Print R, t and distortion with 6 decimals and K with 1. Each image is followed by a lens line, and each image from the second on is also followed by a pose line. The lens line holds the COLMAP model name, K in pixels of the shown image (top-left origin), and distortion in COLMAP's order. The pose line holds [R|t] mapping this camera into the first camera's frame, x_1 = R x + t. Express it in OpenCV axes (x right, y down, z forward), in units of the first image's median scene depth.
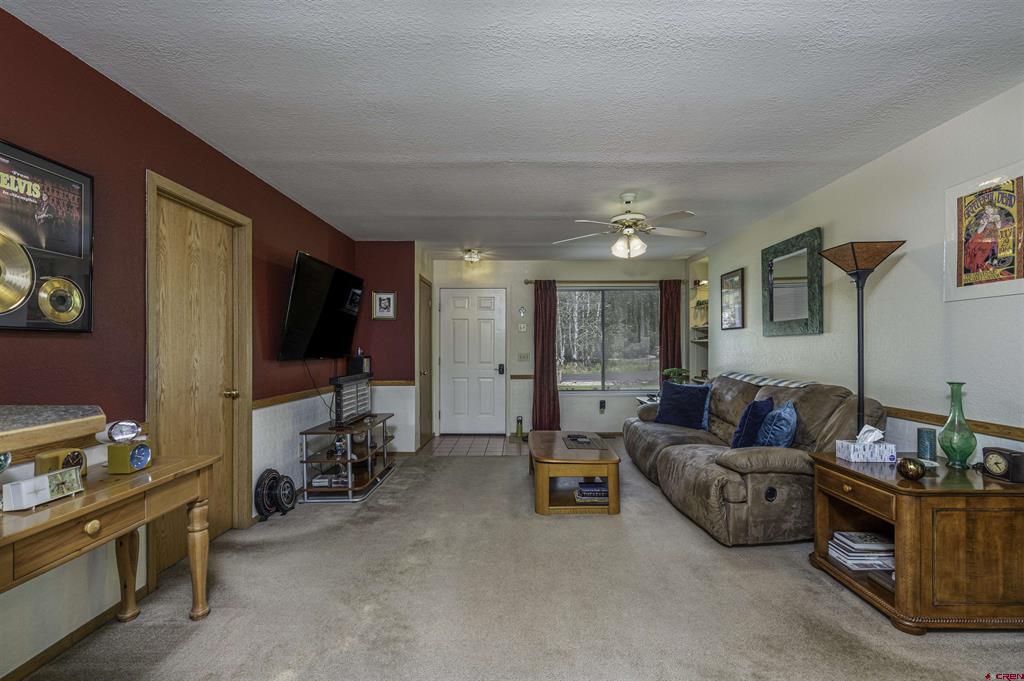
lens RADIAL K [[453.8, 0, 512.5], [0, 453.8, 348.4], [0, 0, 1]] dist [0.000171, -0.000294]
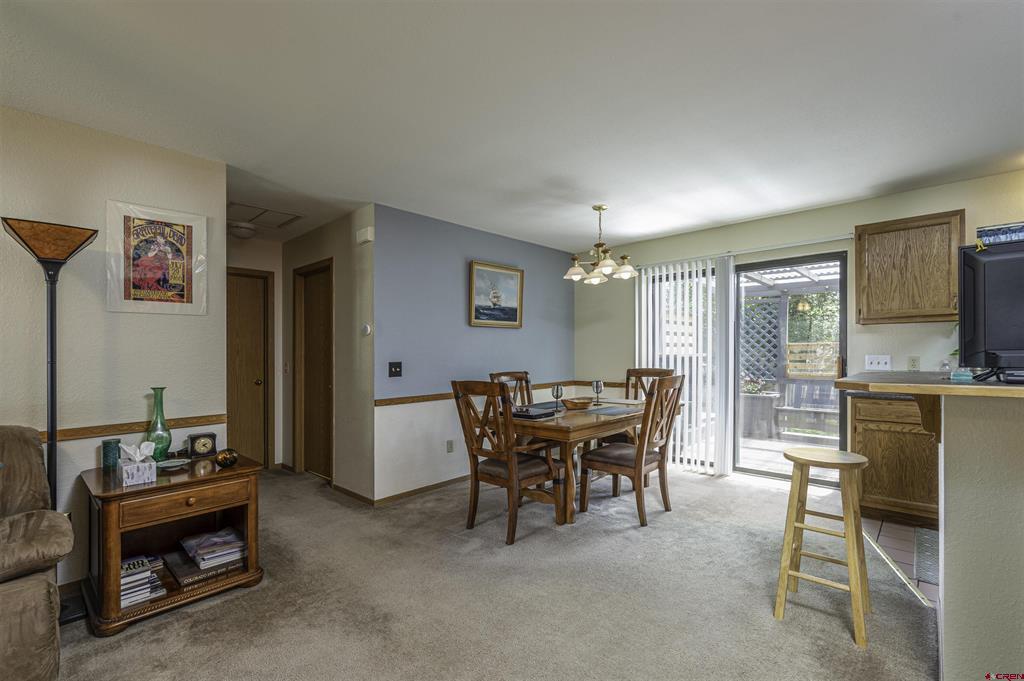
lens RADIAL K [[455.8, 0, 509.3], [0, 455.8, 364.7], [0, 0, 1]] dist [0.000225, 0.000131]
pose [[-0.728426, -0.016412, 0.684928, -0.321723], [0.011953, 0.999256, 0.036656, -0.009335], [-0.685021, 0.034889, -0.727688, 0.926257]]
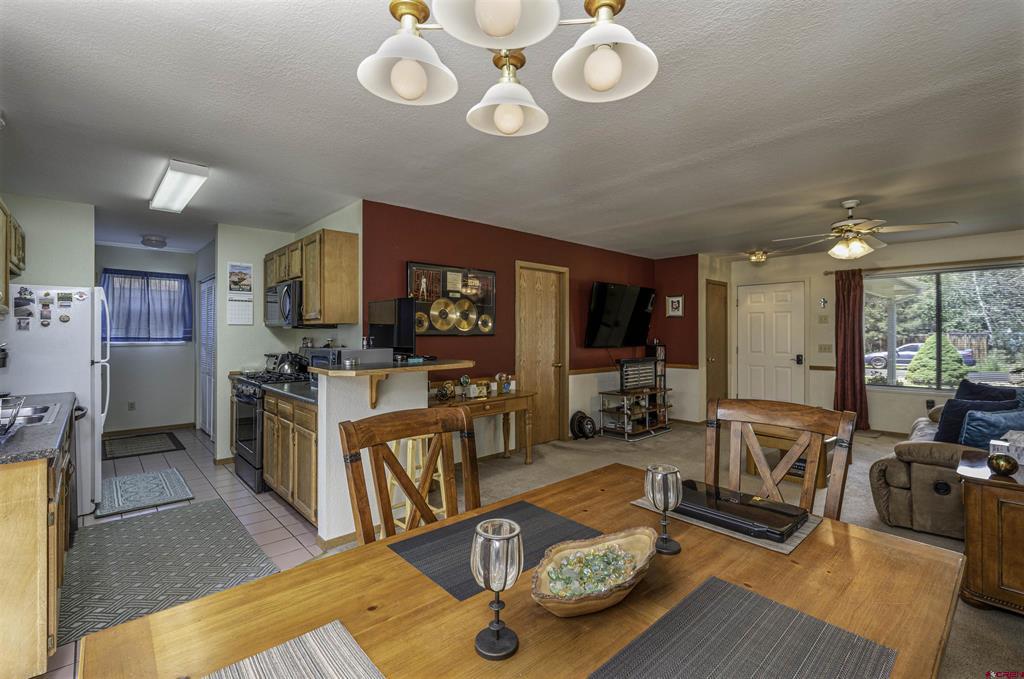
lens RADIAL K [[452.8, 0, 516.5], [0, 452.8, 329.5], [0, 0, 1]] dist [0.001001, 0.000166]
pose [[0.689425, -0.006084, -0.724332, 0.565051], [0.000146, 0.999966, -0.008260, -0.028906], [0.724357, 0.005589, 0.689402, -0.367189]]
